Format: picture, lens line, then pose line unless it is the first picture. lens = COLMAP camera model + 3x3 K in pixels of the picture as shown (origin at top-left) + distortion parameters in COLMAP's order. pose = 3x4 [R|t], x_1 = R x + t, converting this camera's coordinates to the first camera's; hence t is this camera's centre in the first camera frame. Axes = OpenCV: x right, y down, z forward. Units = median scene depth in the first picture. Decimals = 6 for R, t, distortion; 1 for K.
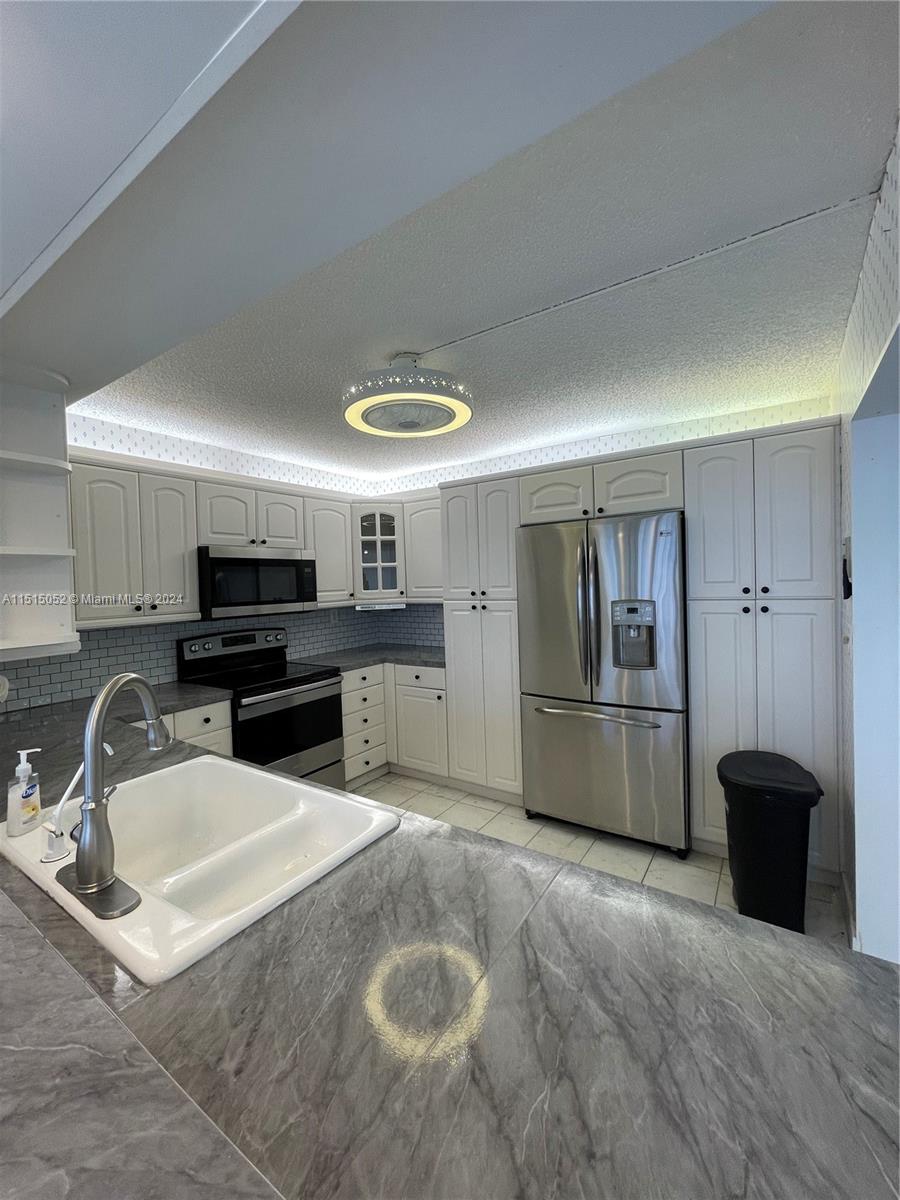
lens RADIAL K [[484.3, 0, 453.2], [0, 484.3, 590.9], [0, 0, 1]] dist [-0.001101, -0.000262]
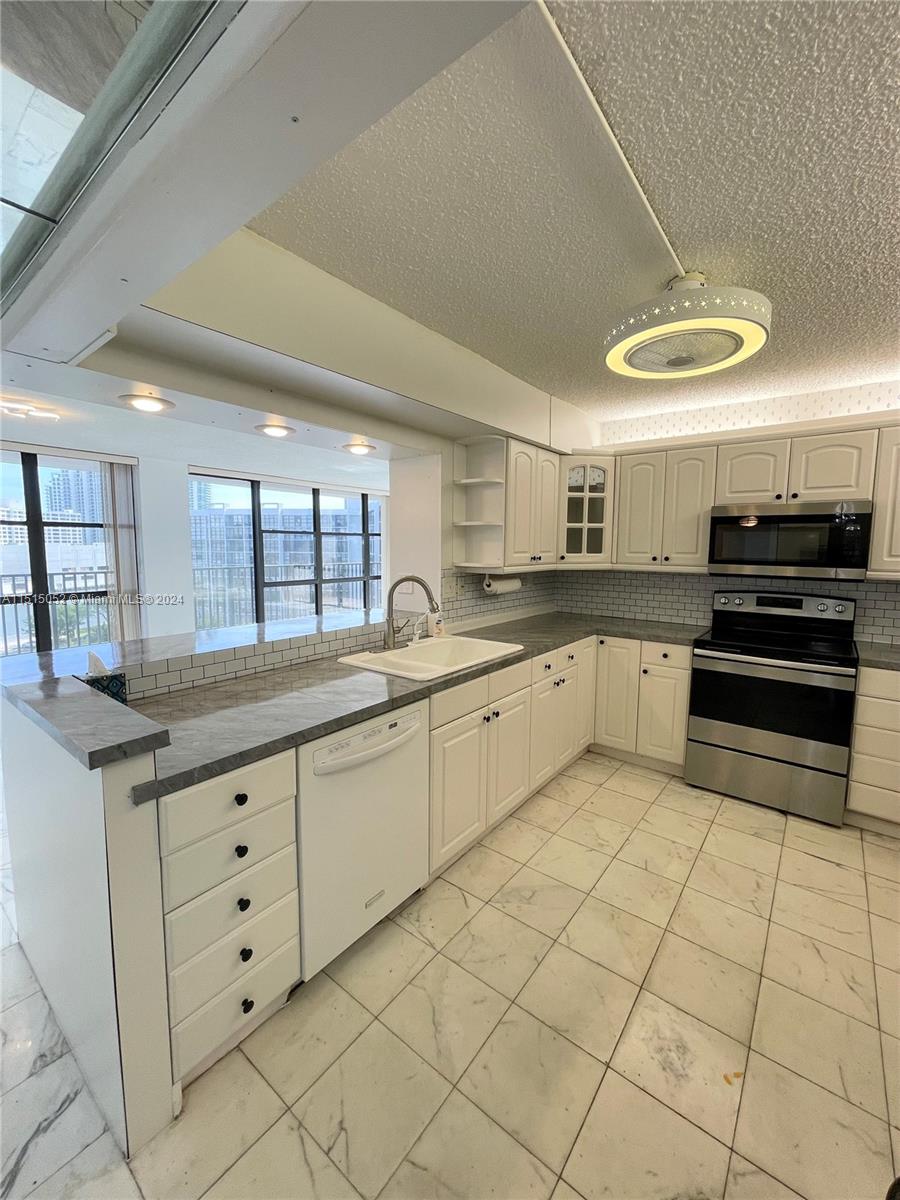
lens RADIAL K [[484.3, 0, 450.9], [0, 484.3, 592.1], [0, 0, 1]] dist [-0.001101, -0.000262]
pose [[-0.072321, 0.126899, -0.989276, 0.529867], [-0.028967, 0.991187, 0.129262, -0.021501], [0.996961, 0.038005, -0.068008, 0.415631]]
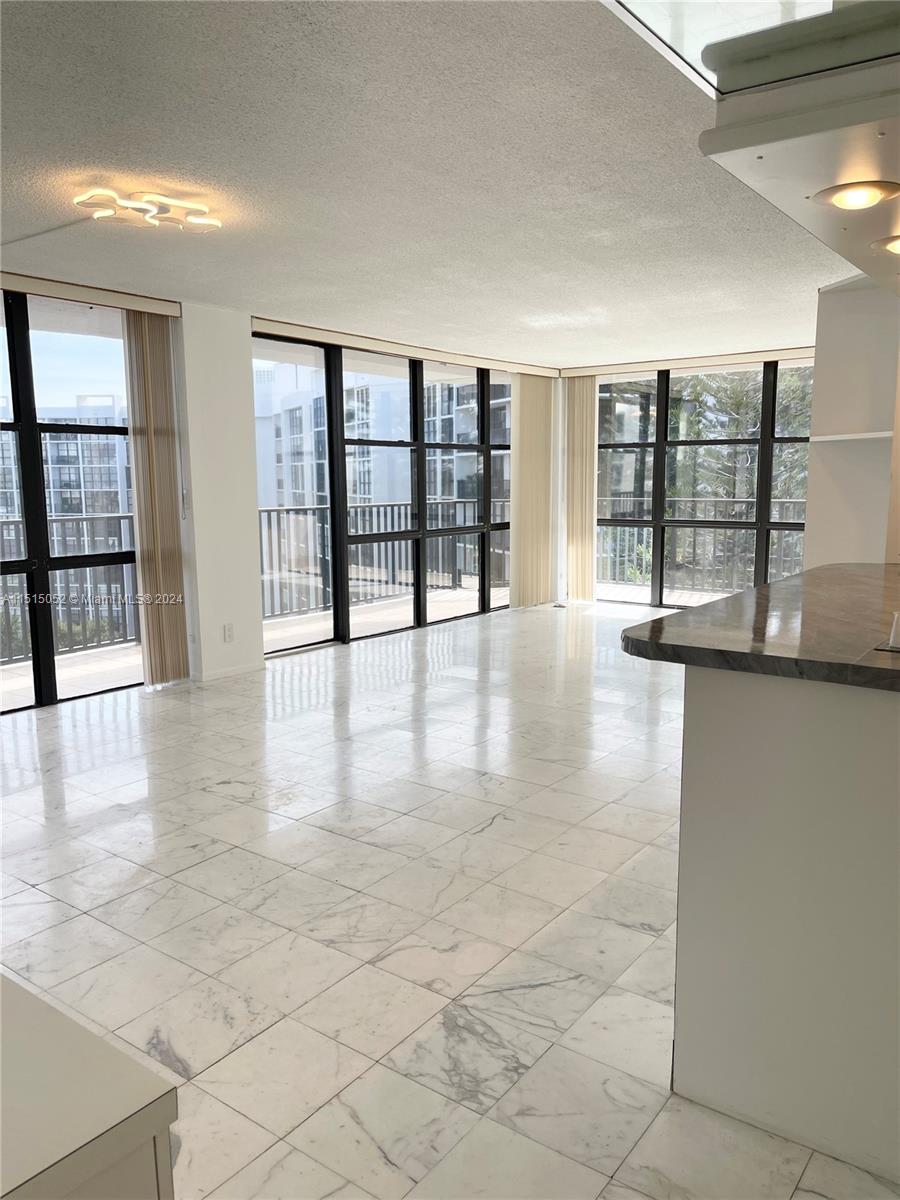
lens RADIAL K [[914.9, 0, 441.1], [0, 914.9, 602.4], [0, 0, 1]] dist [0.054559, -0.055610]
pose [[-0.053610, 0.170957, -0.983819, 0.653362], [-0.015811, 0.984967, 0.172018, 0.012382], [0.998437, 0.024777, -0.050101, -0.216735]]
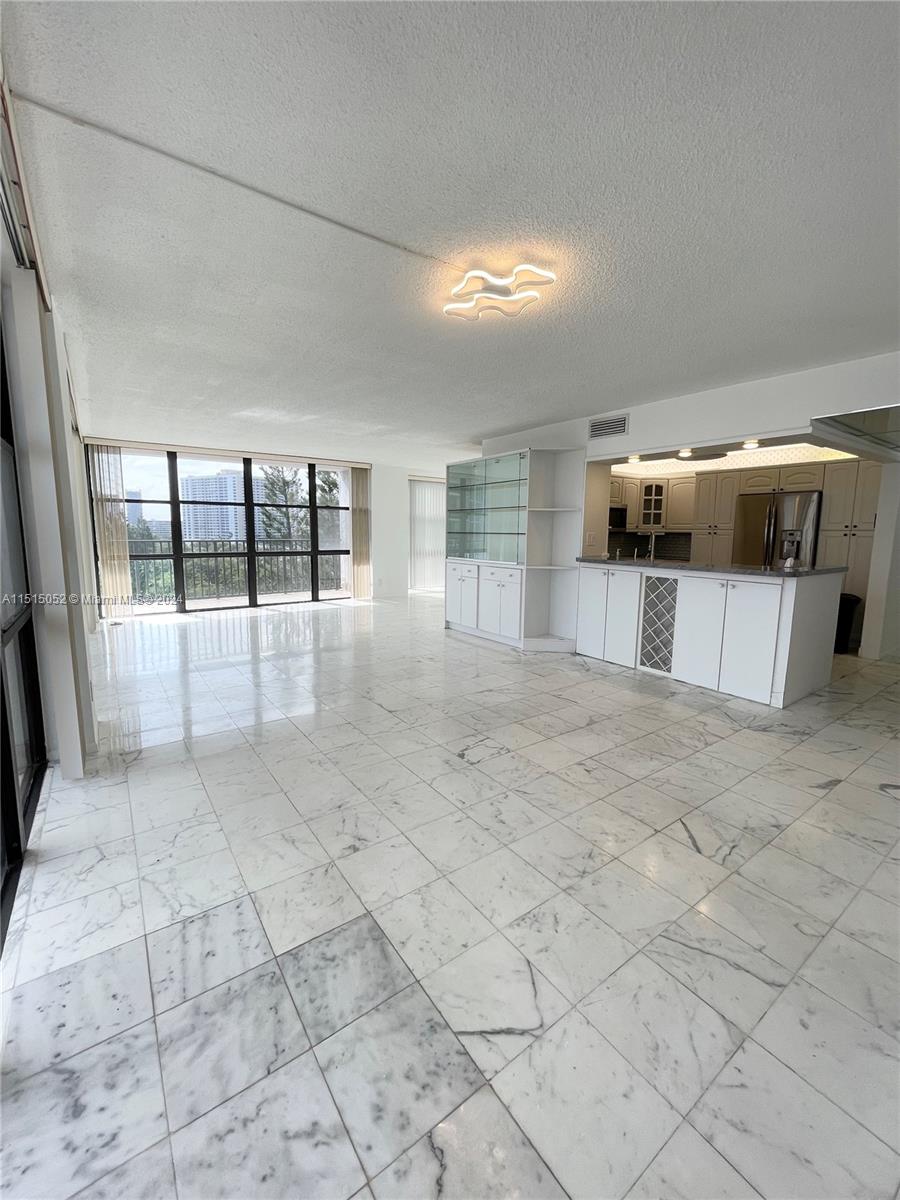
lens RADIAL K [[484.3, 0, 453.4], [0, 484.3, 591.8], [0, 0, 1]] dist [-0.001101, -0.000262]
pose [[0.939582, 0.083441, -0.331999, -0.272407], [-0.047596, 0.992261, 0.114683, 0.095331], [0.338999, -0.091952, 0.936282, -1.328966]]
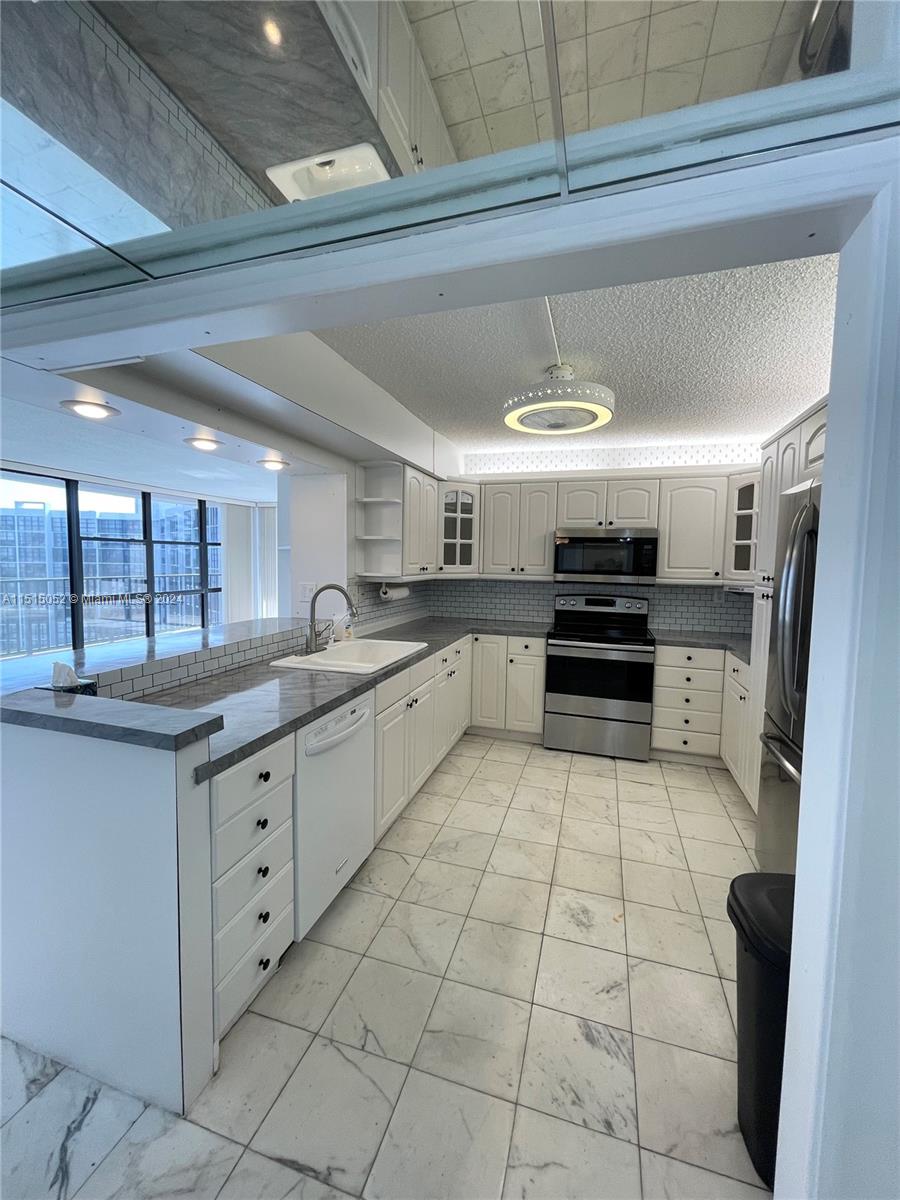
lens RADIAL K [[484.3, 0, 450.8], [0, 484.3, 592.0], [0, 0, 1]] dist [-0.001101, -0.000262]
pose [[0.284503, 0.100710, -0.953371, 0.635218], [-0.049341, 0.994687, 0.090351, -0.019165], [0.957405, 0.021335, 0.287960, 0.259184]]
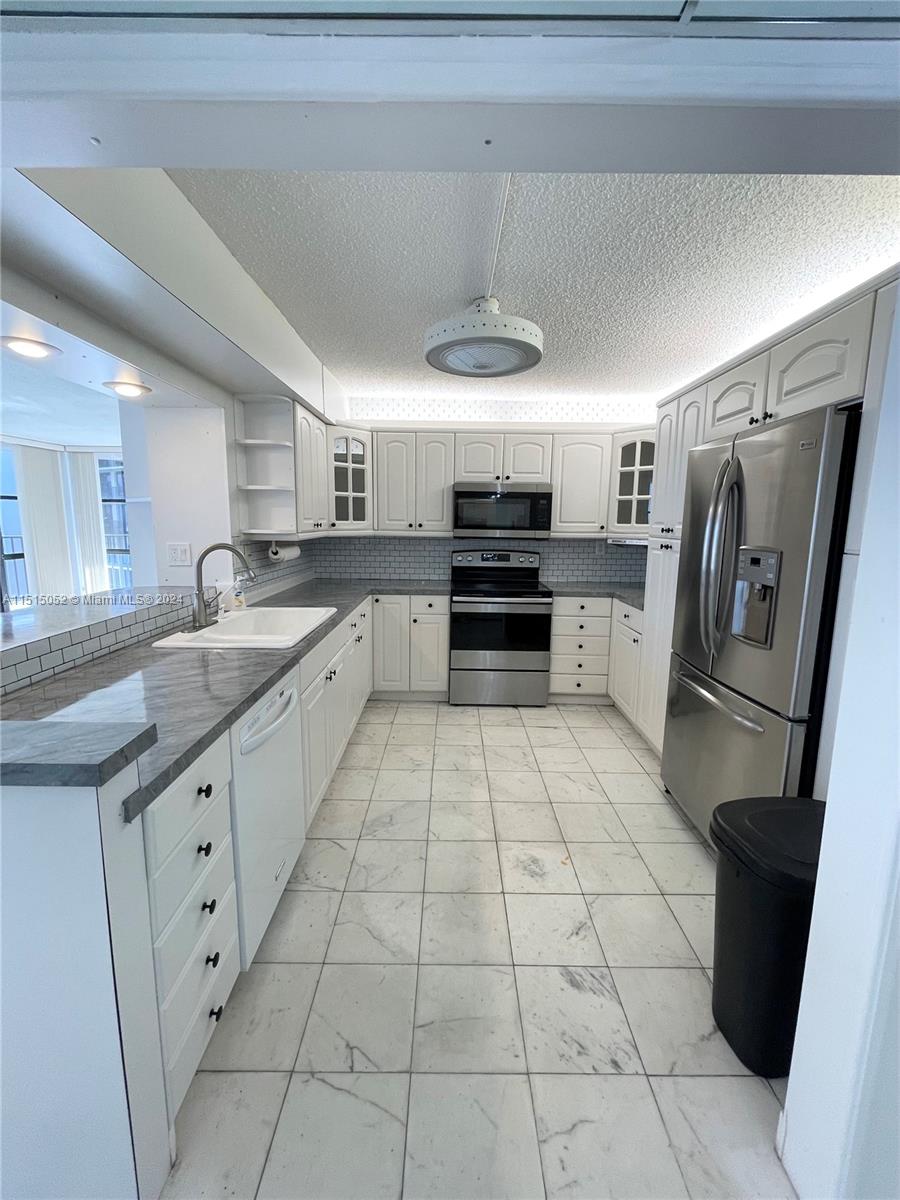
lens RADIAL K [[484.3, 0, 450.5], [0, 484.3, 591.7], [0, 0, 1]] dist [-0.001101, -0.000262]
pose [[0.556542, 0.159993, -0.815269, 0.533503], [-0.050499, 0.985983, 0.159022, -0.005178], [0.829283, -0.047333, 0.556821, 0.186838]]
